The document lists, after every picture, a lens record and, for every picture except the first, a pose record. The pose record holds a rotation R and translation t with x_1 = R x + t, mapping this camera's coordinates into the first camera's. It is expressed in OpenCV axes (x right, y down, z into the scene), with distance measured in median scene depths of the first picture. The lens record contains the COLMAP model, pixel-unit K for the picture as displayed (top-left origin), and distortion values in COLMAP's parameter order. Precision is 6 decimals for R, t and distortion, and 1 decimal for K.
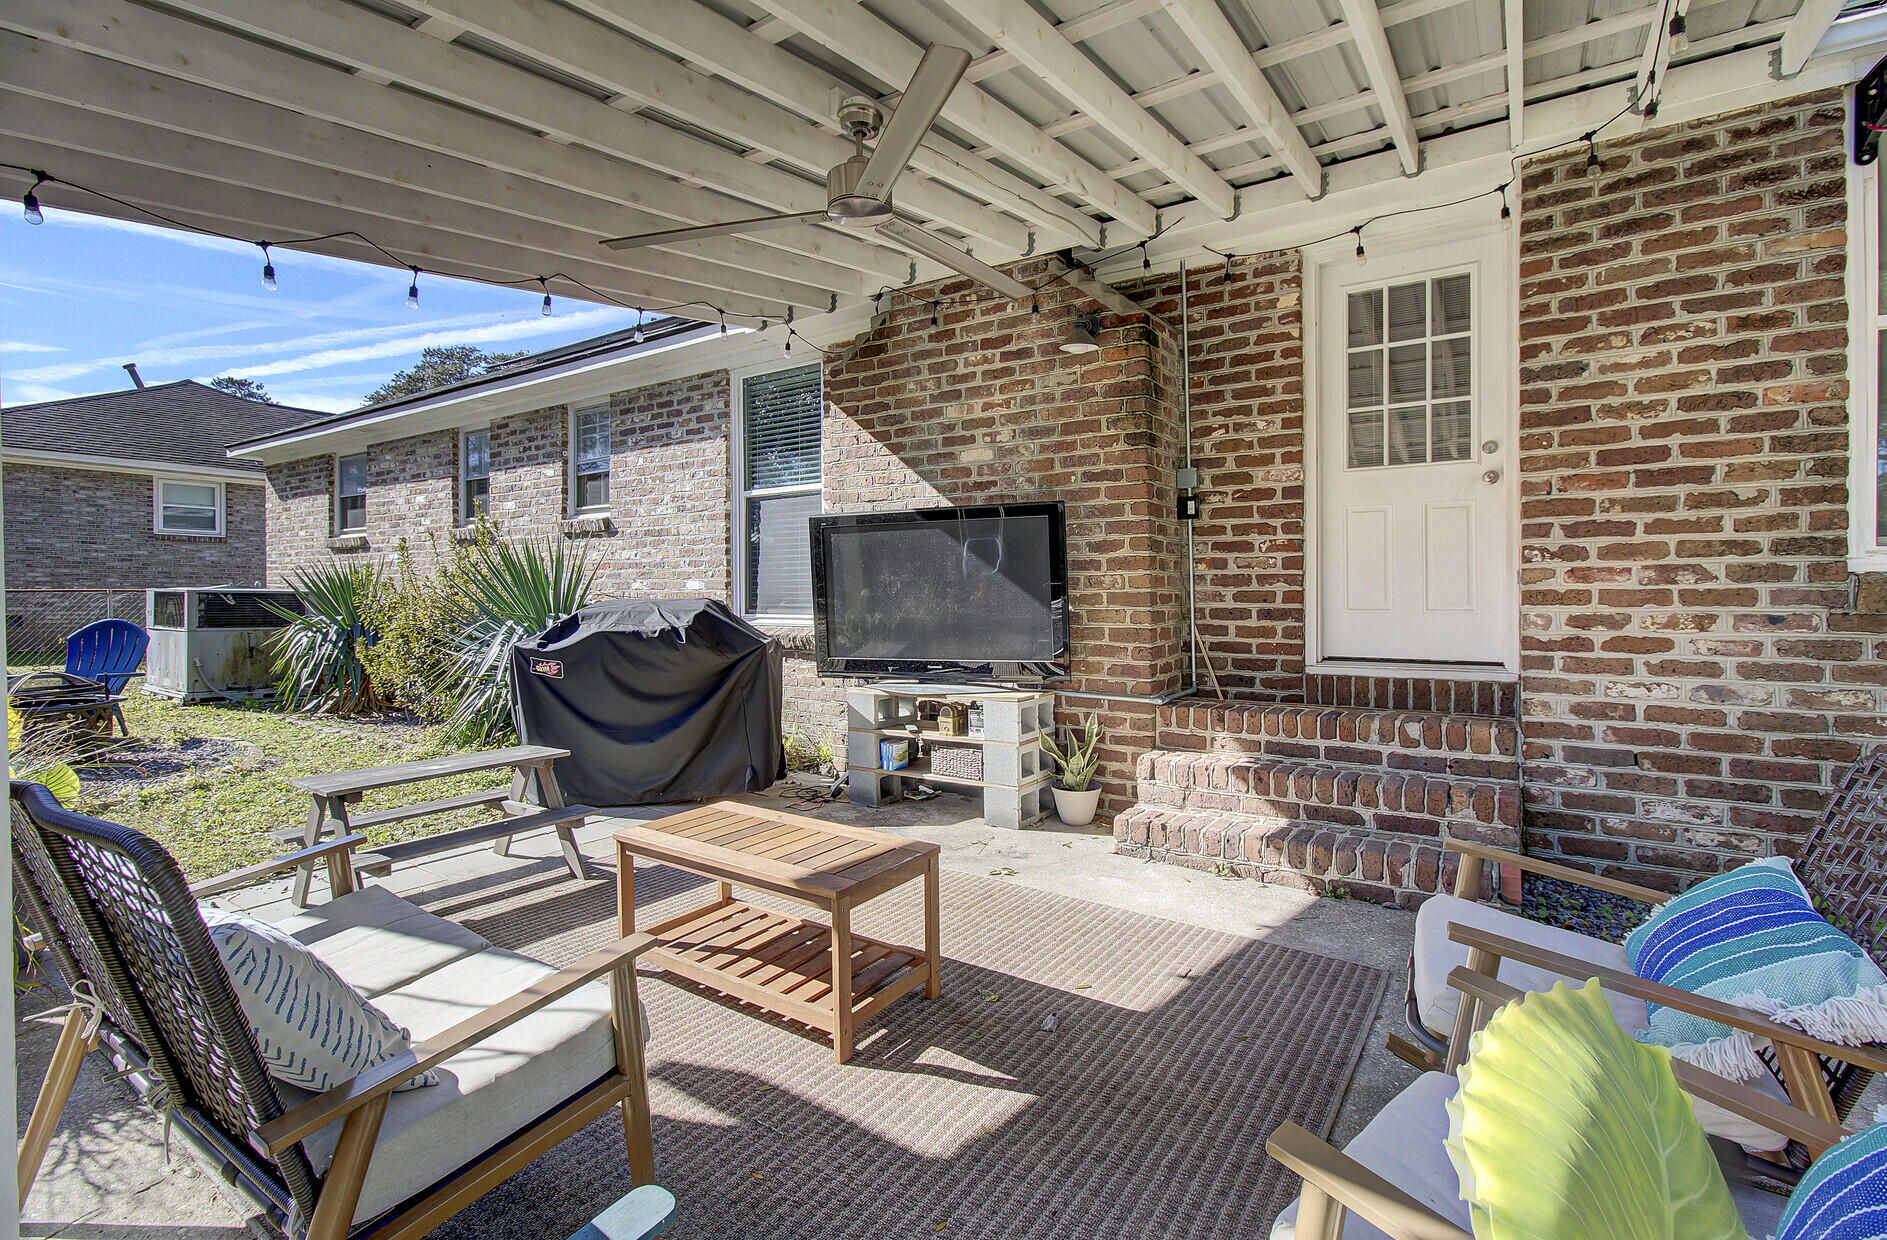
lens RADIAL K [[874.4, 0, 947.0], [0, 874.4, 618.3], [0, 0, 1]] dist [-0.035782, 0.040715]
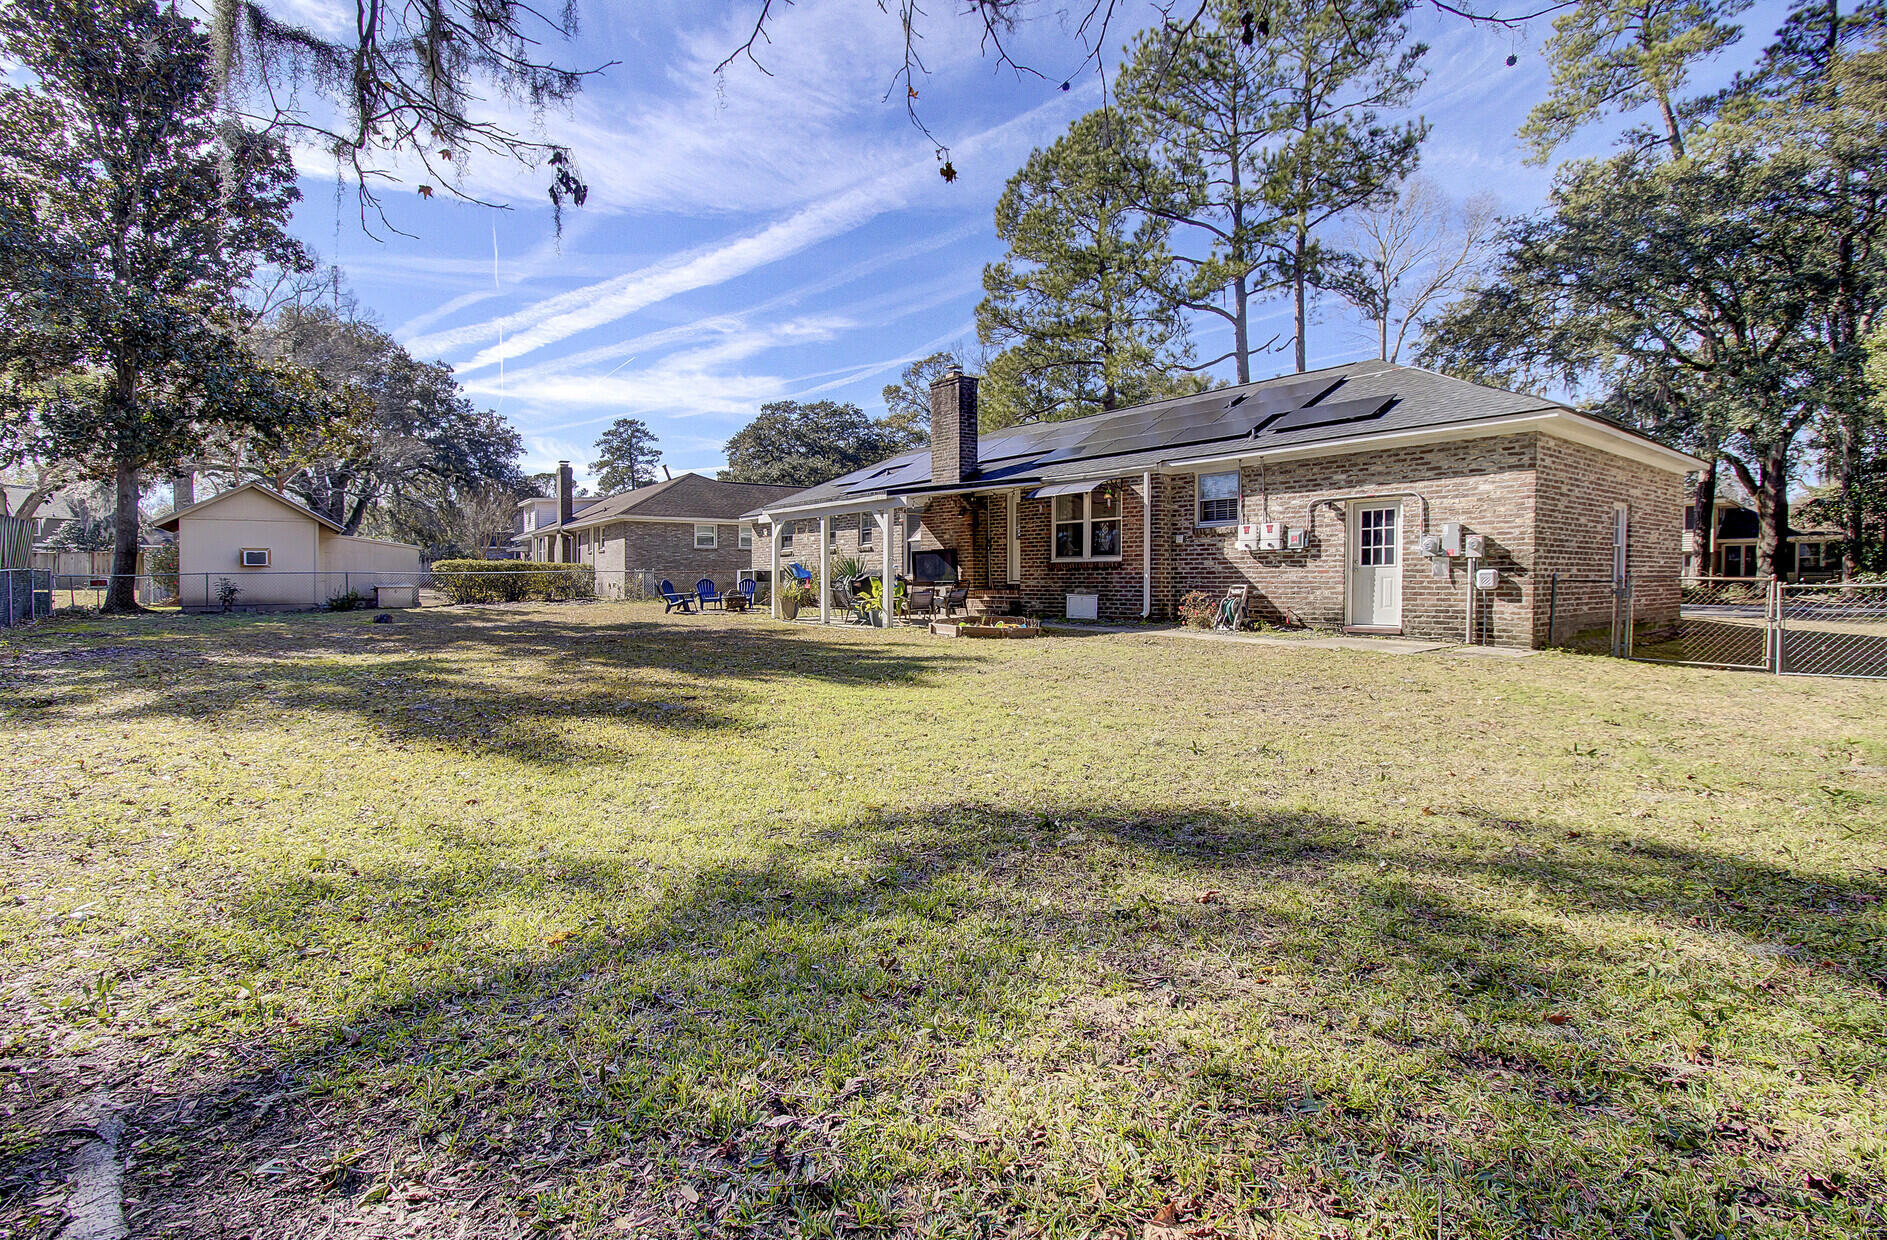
lens RADIAL K [[874.4, 0, 947.0], [0, 874.4, 618.3], [0, 0, 1]] dist [-0.035782, 0.040715]
pose [[0.954150, 0.005581, -0.299276, 1.412216], [0.000561, 0.999791, 0.020433, 0.141689], [0.299328, -0.019664, 0.953948, -3.346082]]
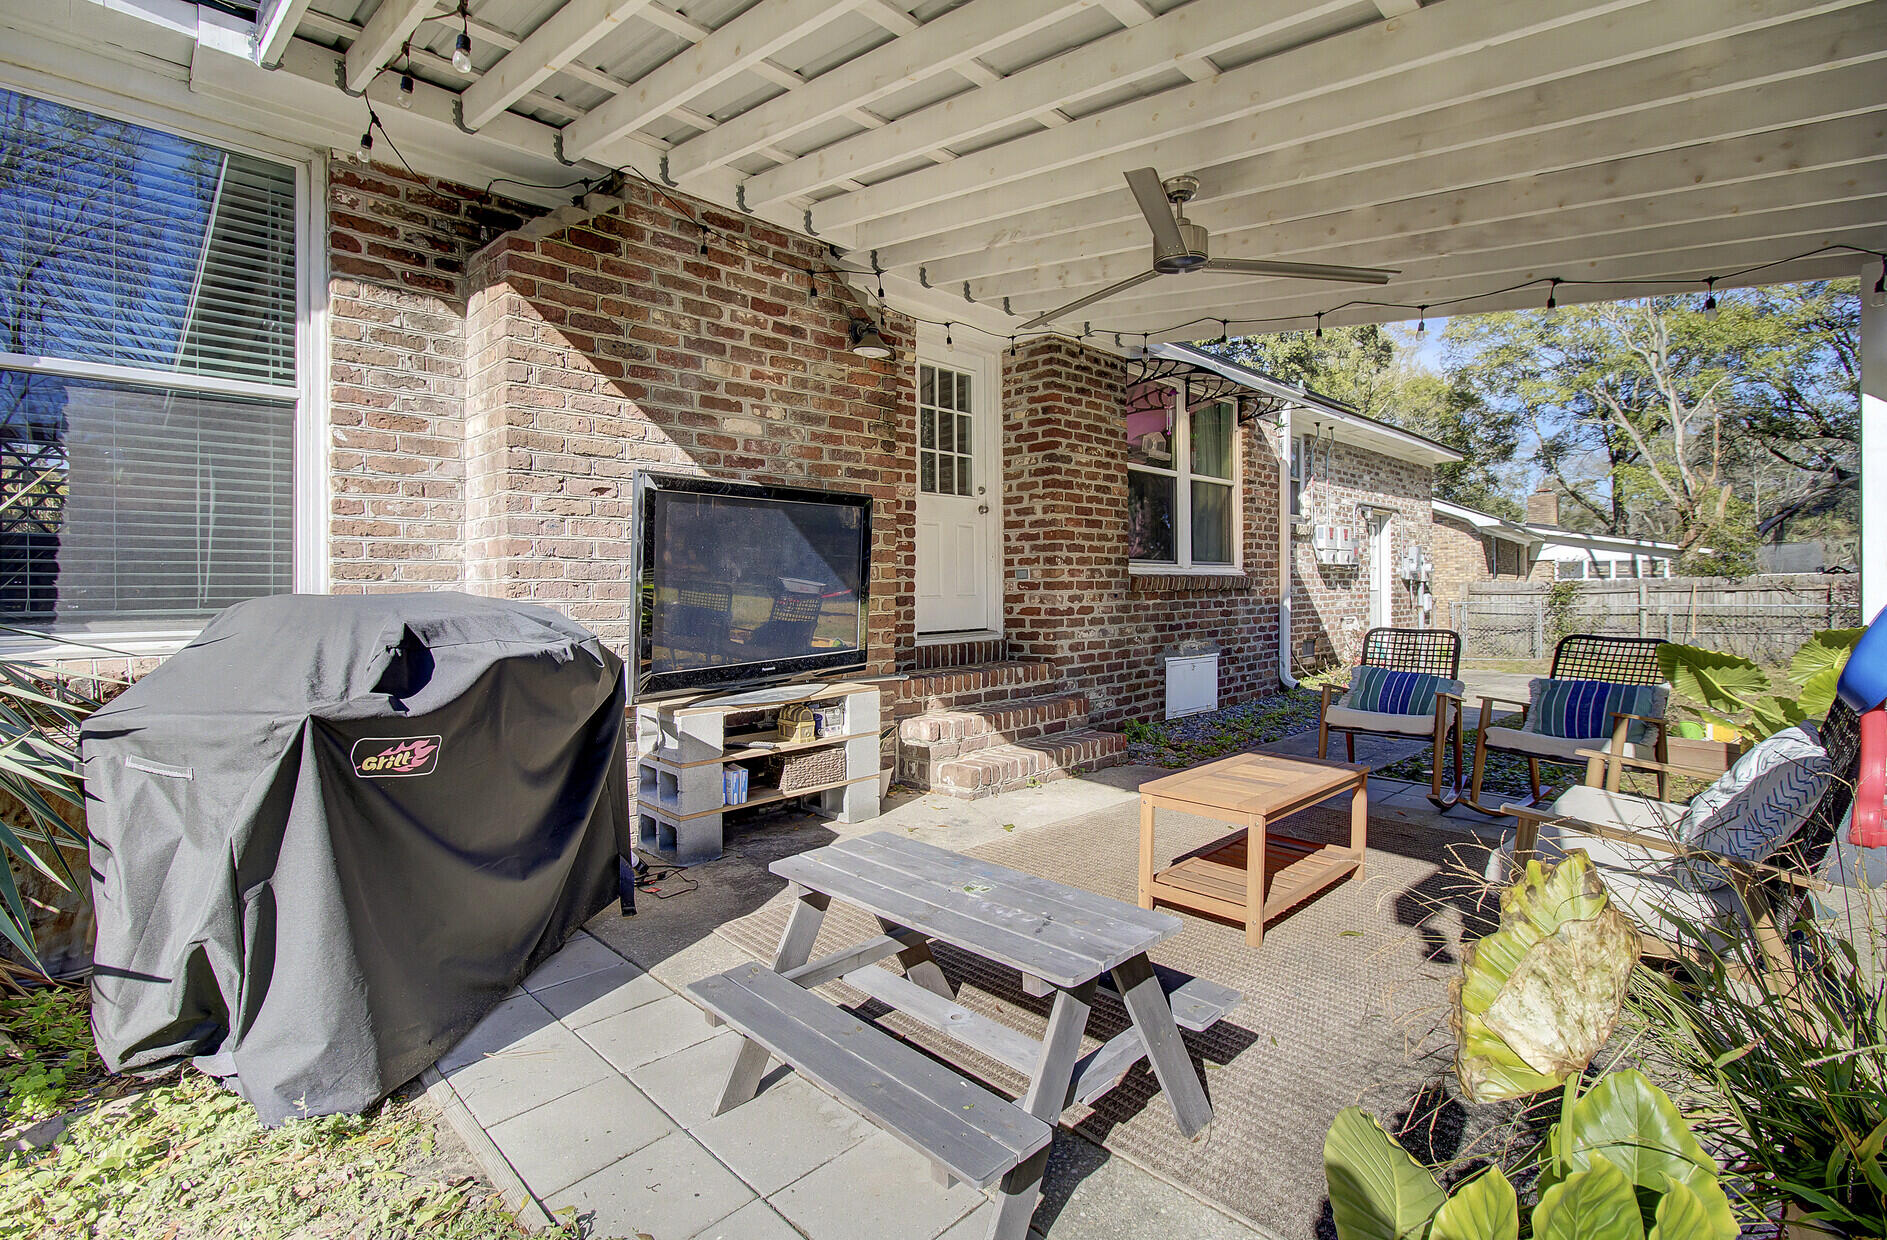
lens RADIAL K [[874.4, 0, 947.0], [0, 874.4, 618.3], [0, 0, 1]] dist [-0.035782, 0.040715]
pose [[0.201216, -0.034686, 0.978932, -0.816755], [0.036555, 0.998943, 0.027882, -0.011948], [-0.978864, 0.030175, 0.202272, 0.652845]]
